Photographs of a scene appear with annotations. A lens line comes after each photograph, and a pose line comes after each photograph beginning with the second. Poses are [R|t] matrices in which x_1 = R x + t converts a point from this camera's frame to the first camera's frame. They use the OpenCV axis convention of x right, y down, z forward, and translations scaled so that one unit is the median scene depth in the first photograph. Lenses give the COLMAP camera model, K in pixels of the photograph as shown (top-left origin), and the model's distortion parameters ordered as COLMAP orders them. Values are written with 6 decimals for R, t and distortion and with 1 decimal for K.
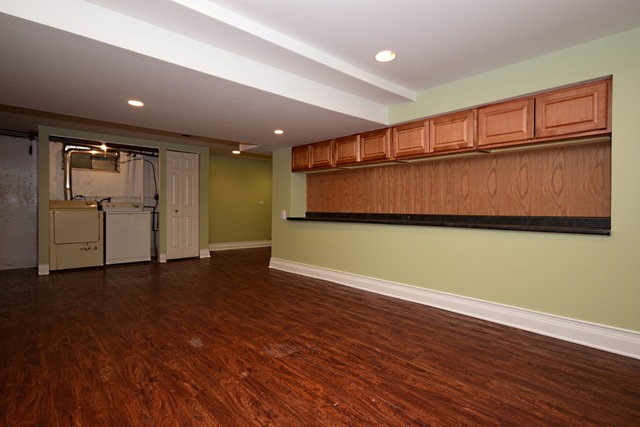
lens RADIAL K [[336.4, 0, 320.0], [0, 336.4, 213.5], [0, 0, 1]] dist [0.003355, -0.000287]
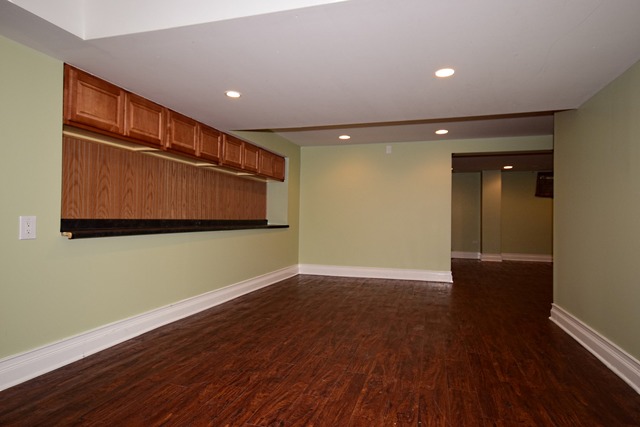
lens RADIAL K [[372.0, 0, 320.0], [0, 372.0, 213.5], [0, 0, 1]] dist [0.014779, 0.000829]
pose [[-0.517581, -0.005349, 0.855618, -0.849725], [-0.013707, 0.999904, -0.002040, -0.019347], [-0.855525, -0.012784, -0.517604, 1.273942]]
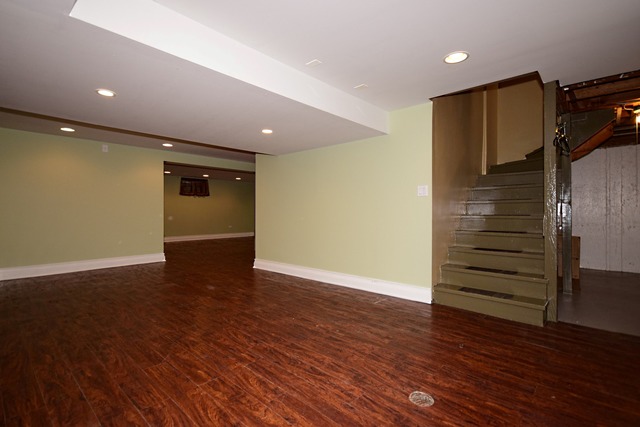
lens RADIAL K [[307.7, 0, 317.1], [0, 307.7, 212.7], [0, 0, 1]] dist [0.020658, -0.013964]
pose [[-0.996154, -0.006542, -0.087378, -0.493926], [-0.007227, 0.999945, 0.007535, -0.022741], [0.087324, 0.008138, -0.996147, 1.693196]]
